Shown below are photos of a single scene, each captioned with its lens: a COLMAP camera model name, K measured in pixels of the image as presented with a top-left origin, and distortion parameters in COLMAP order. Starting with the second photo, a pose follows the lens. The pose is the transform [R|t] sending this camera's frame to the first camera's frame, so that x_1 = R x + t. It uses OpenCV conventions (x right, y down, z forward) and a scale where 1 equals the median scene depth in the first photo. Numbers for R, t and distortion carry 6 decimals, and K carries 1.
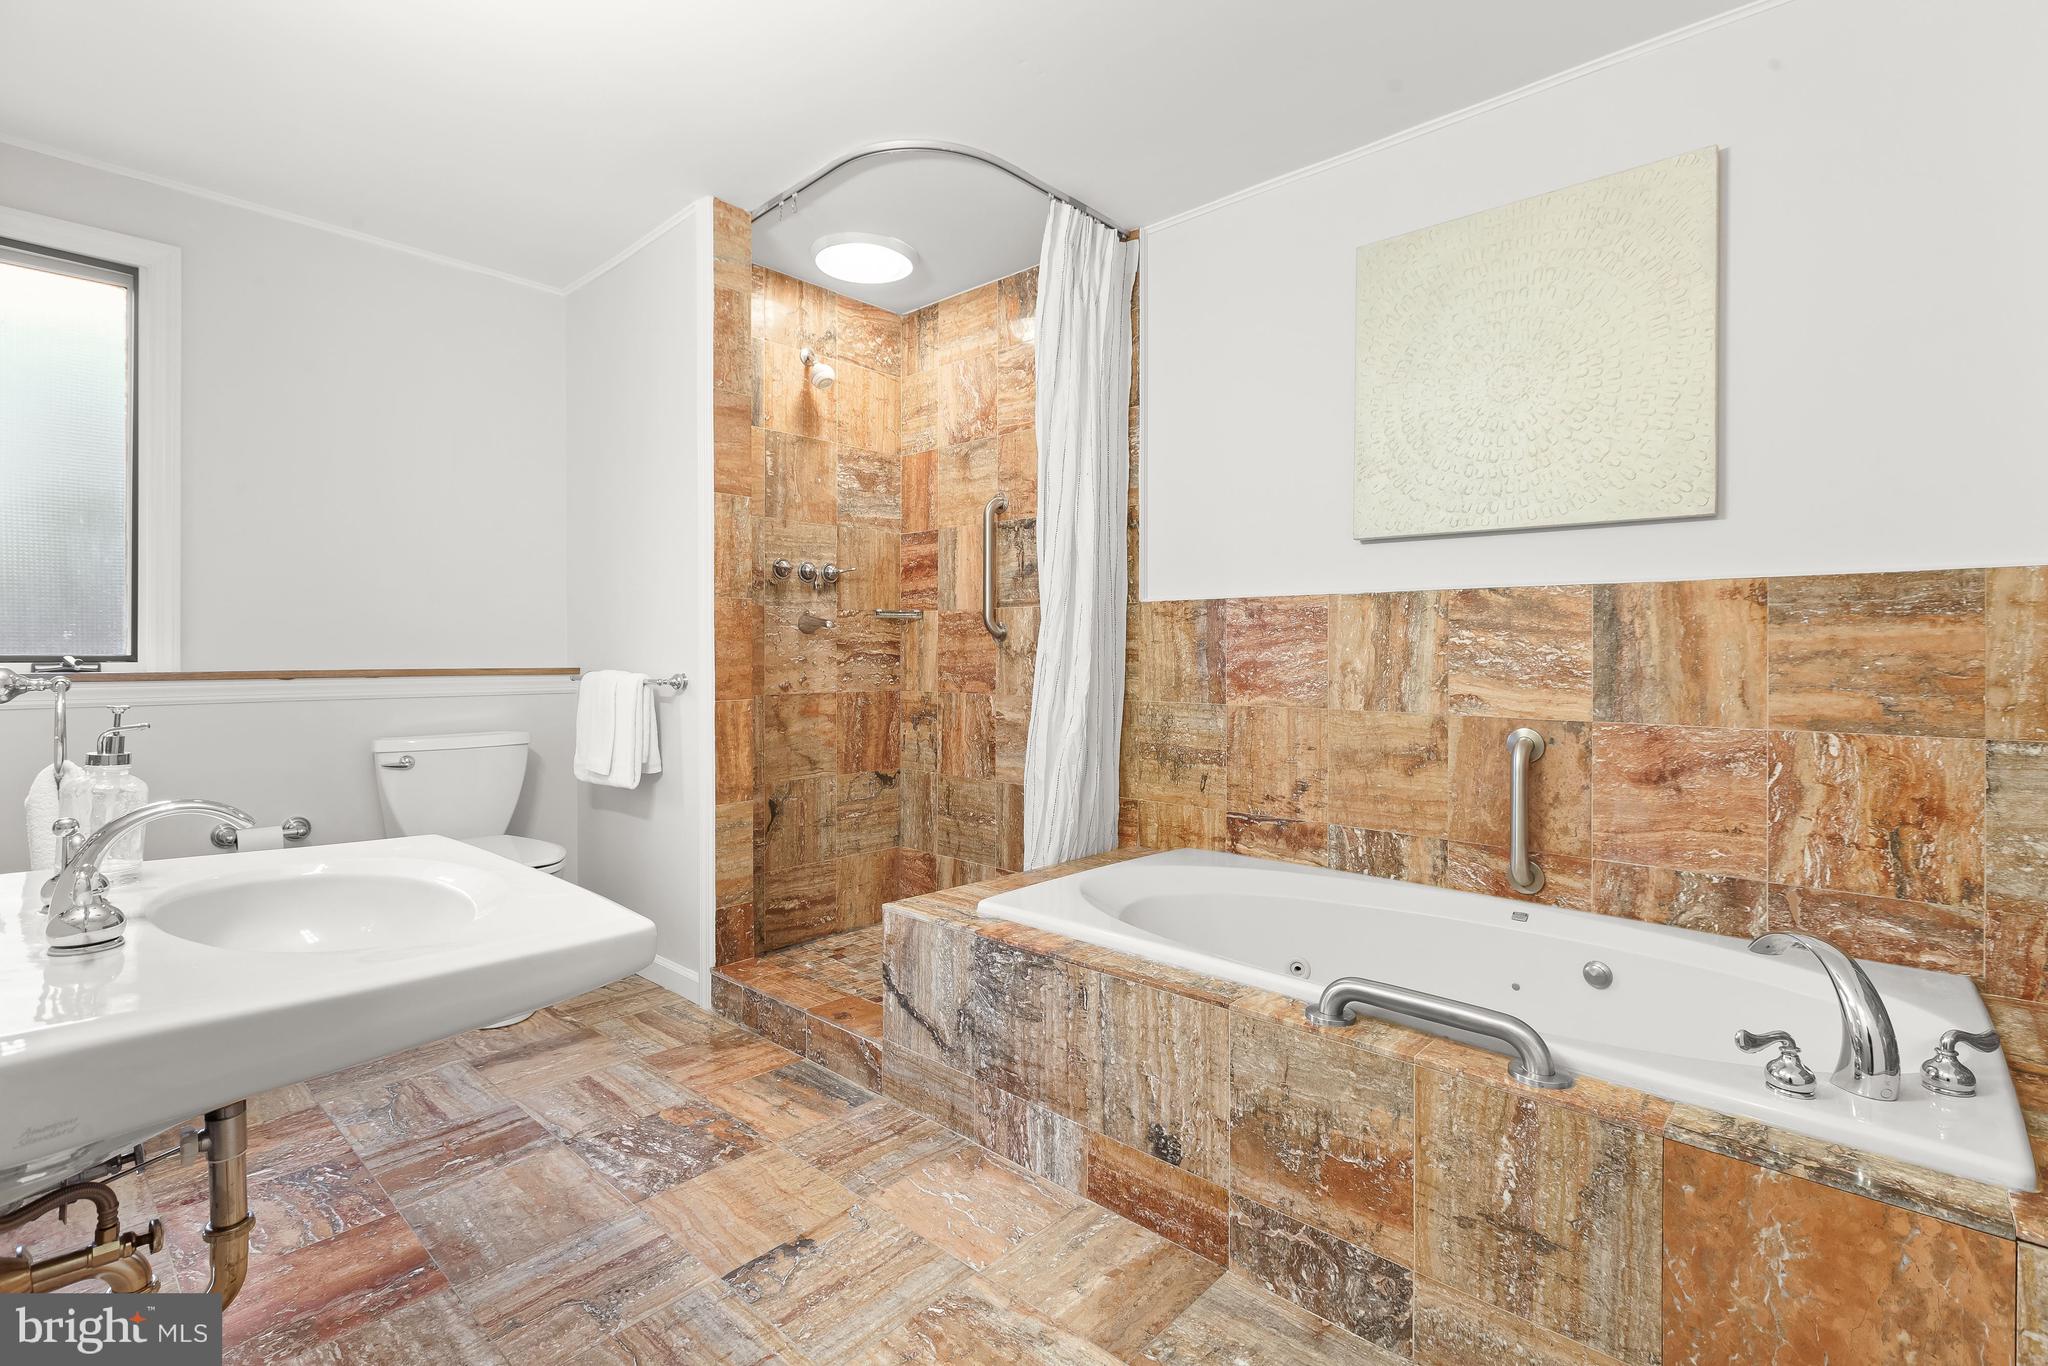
lens RADIAL K [[954.2, 0, 1010.8], [0, 954.2, 645.7], [0, 0, 1]] dist [0.004434, -0.002311]
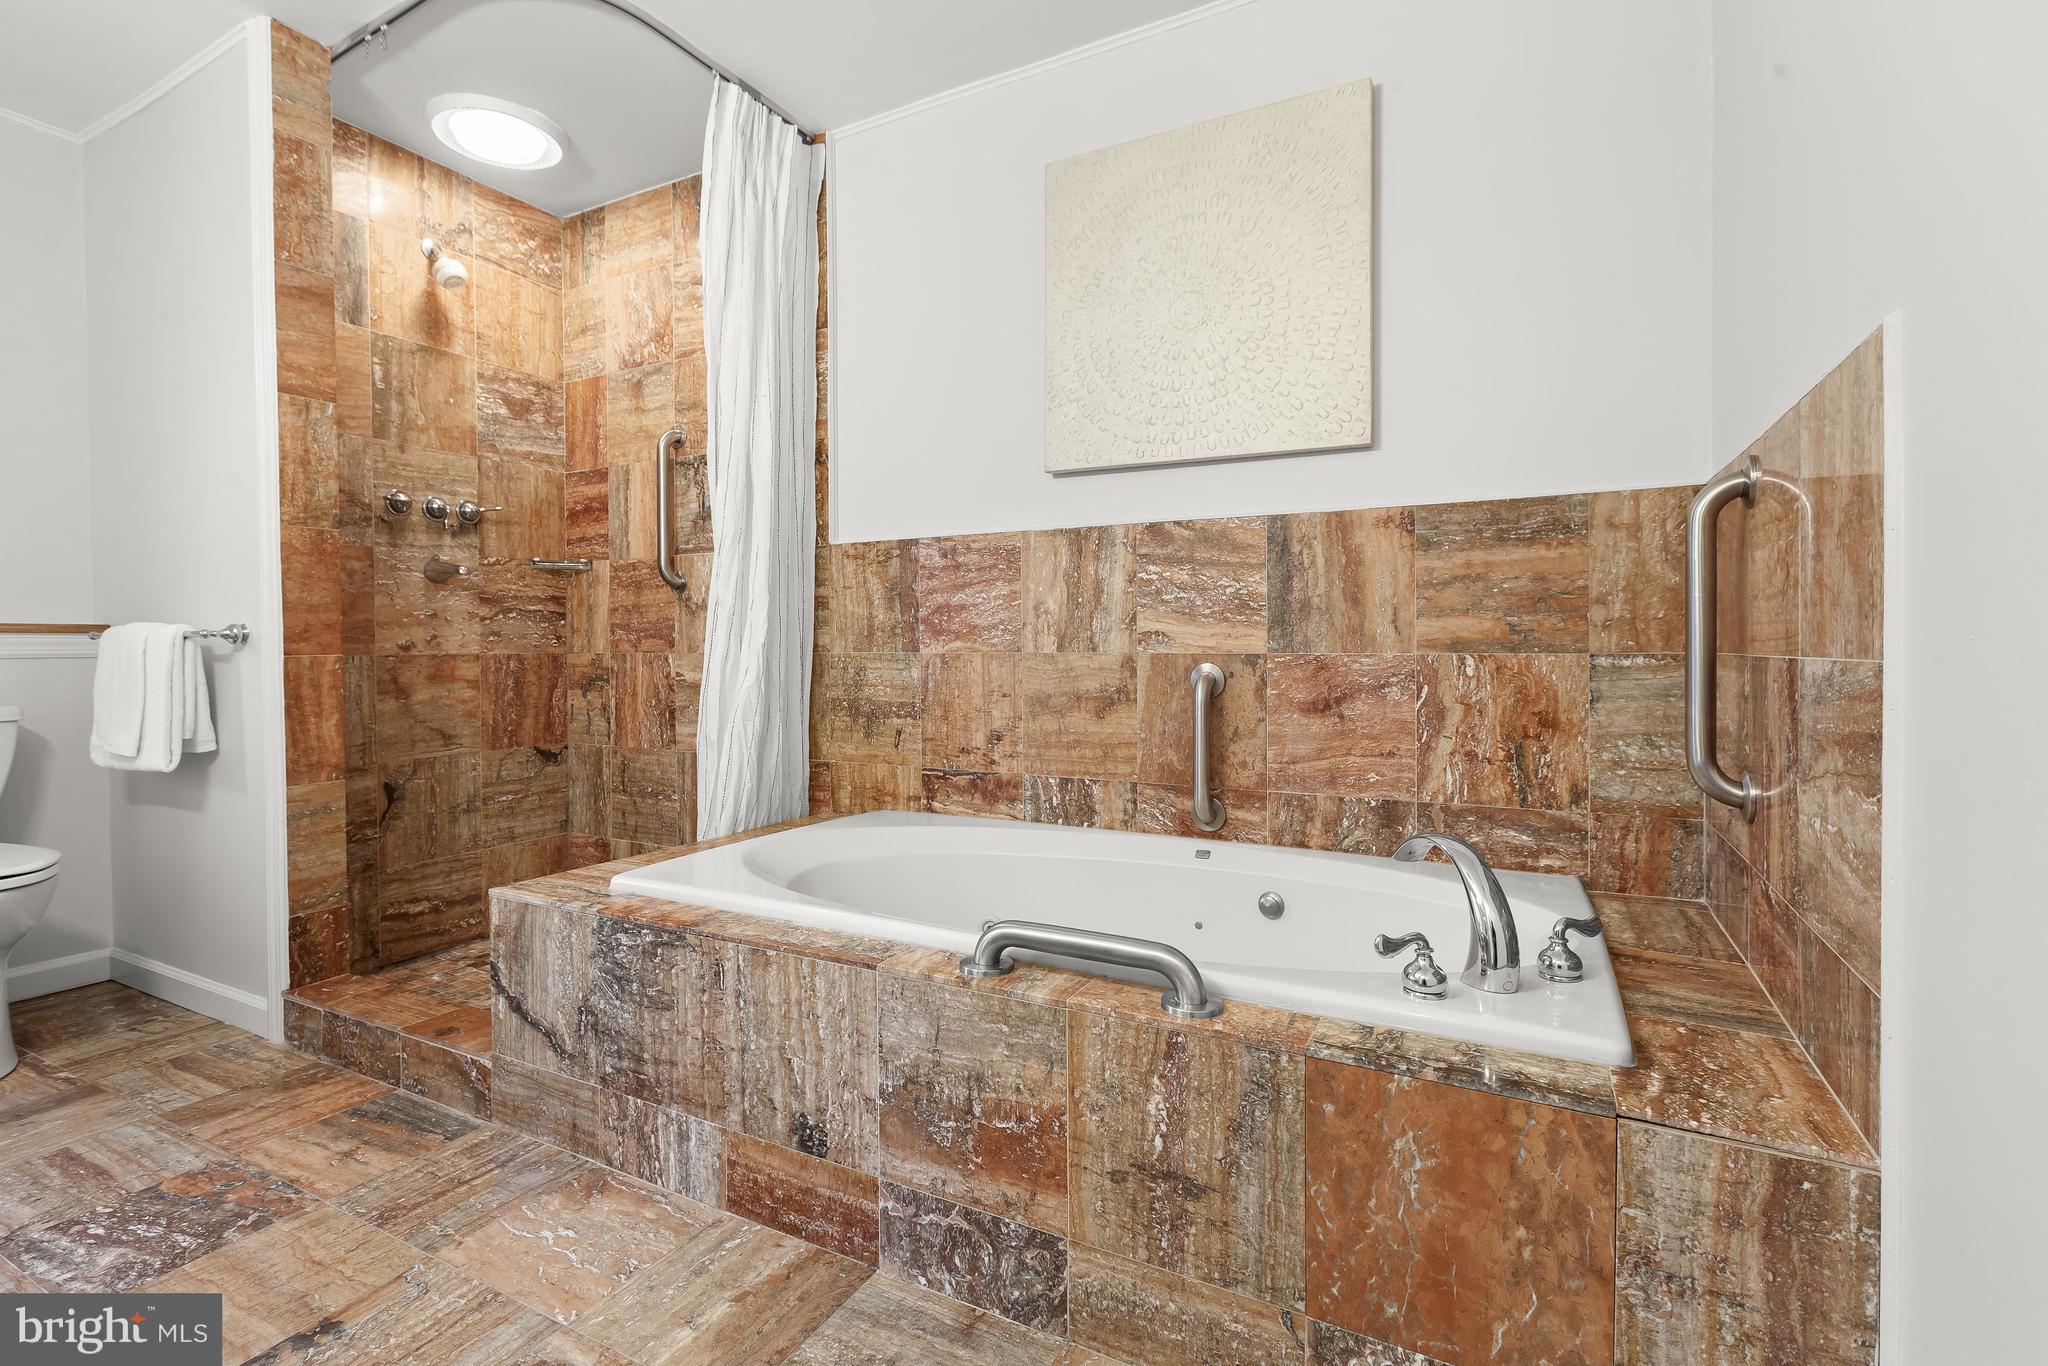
lens RADIAL K [[954.2, 0, 1010.8], [0, 954.2, 645.7], [0, 0, 1]] dist [0.004434, -0.002311]
pose [[0.968774, -0.009315, 0.247769, 0.108826], [0.007534, 0.999939, 0.008136, 0.064632], [-0.247830, -0.006016, 0.968785, 0.106385]]
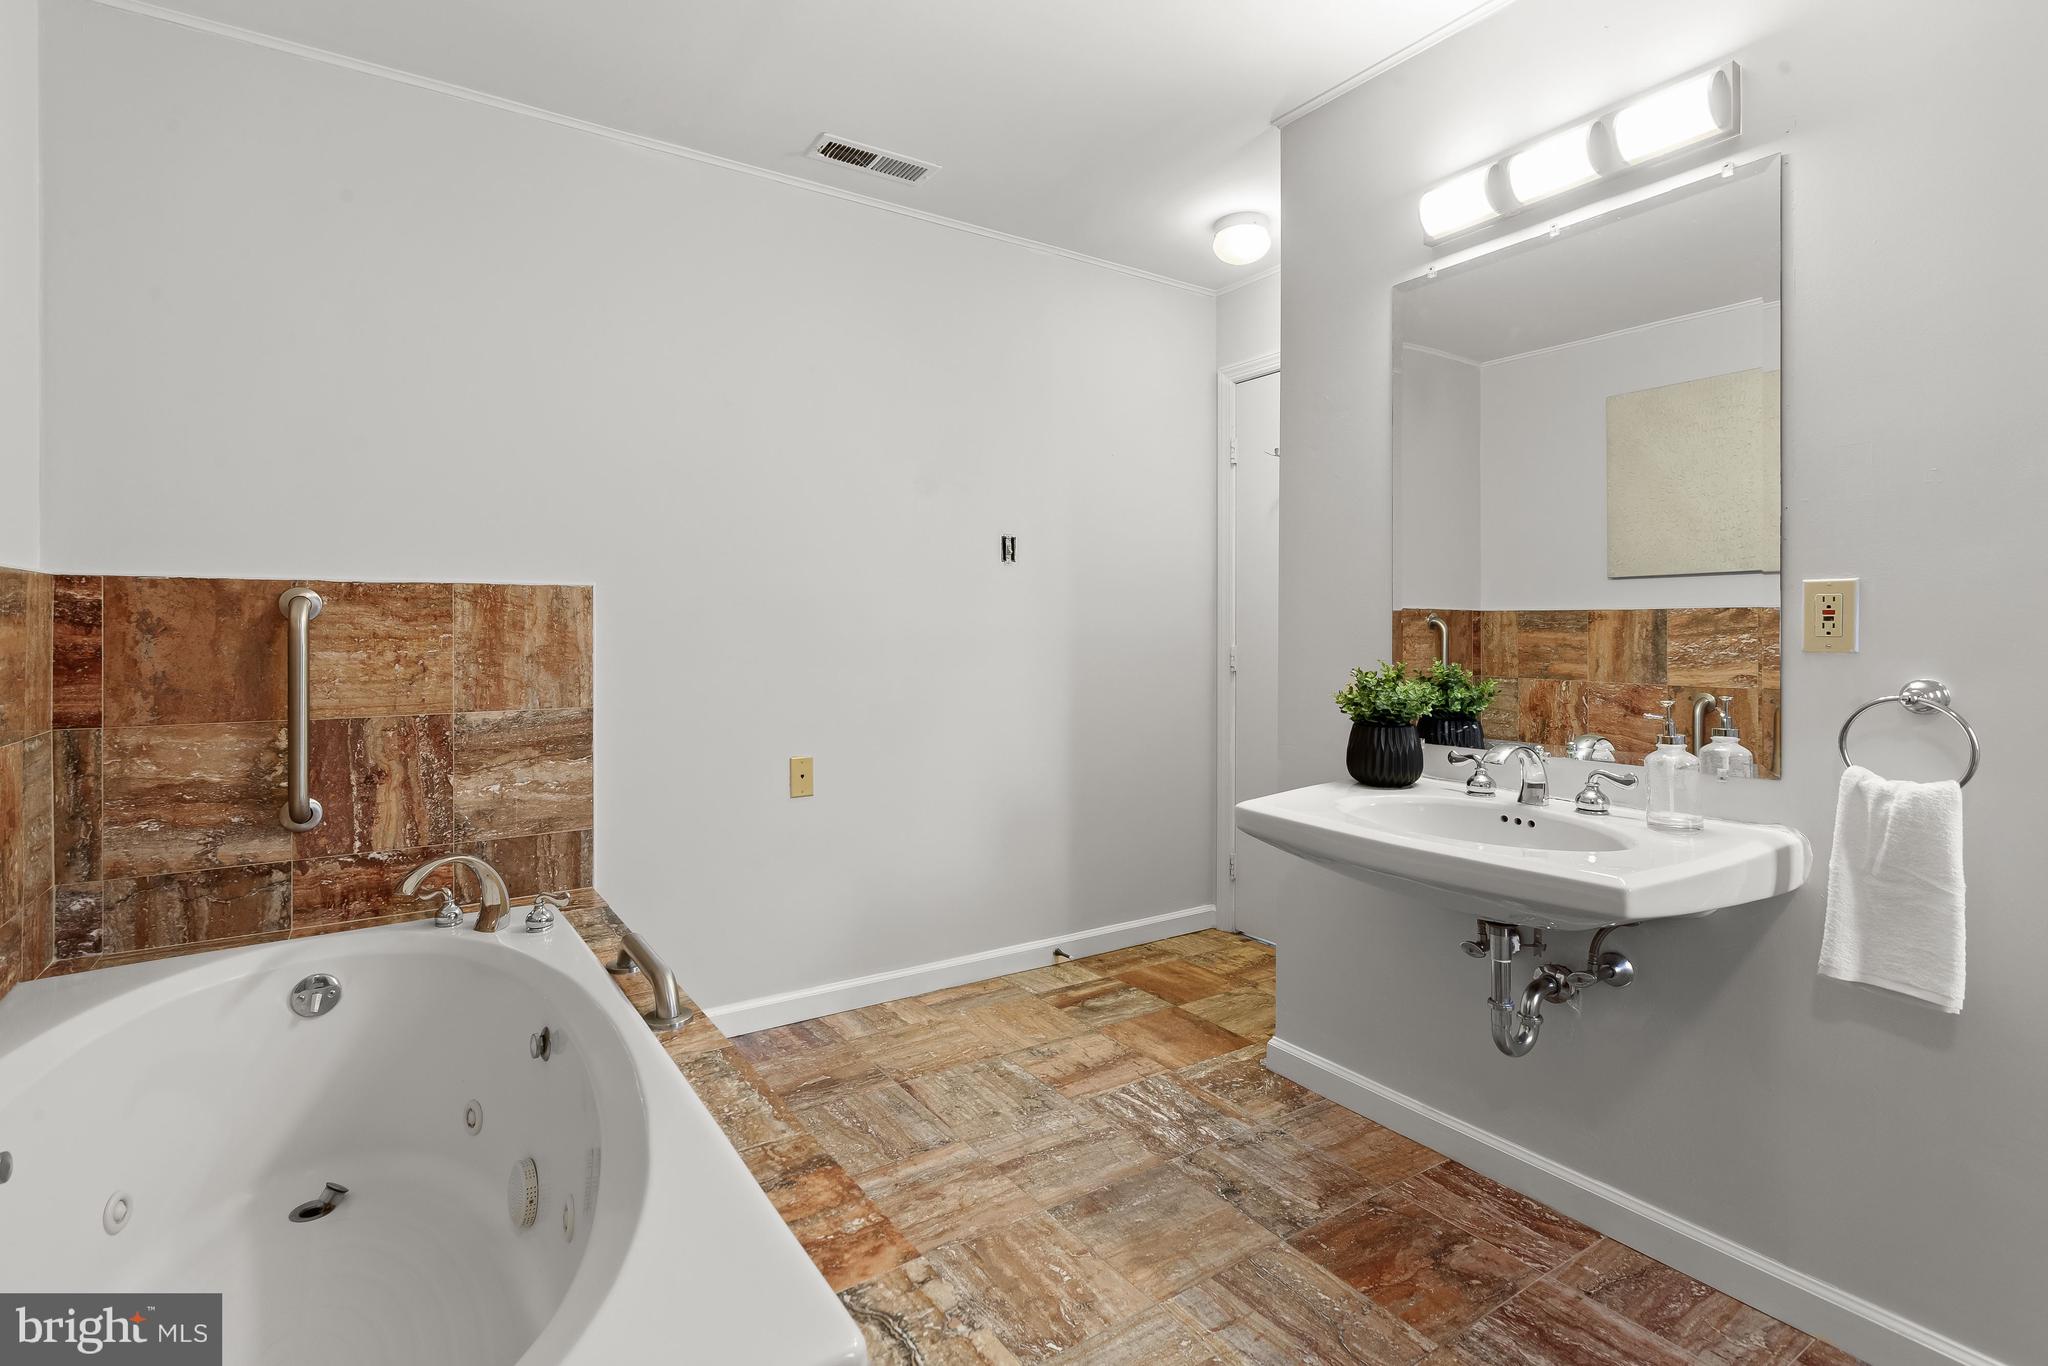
lens RADIAL K [[954.2, 0, 1010.8], [0, 954.2, 645.7], [0, 0, 1]] dist [0.004434, -0.002311]
pose [[-0.972665, -0.005332, 0.232152, -0.204250], [-0.003482, 0.999959, 0.008378, -0.015028], [-0.232187, 0.007341, -0.972643, 1.550315]]
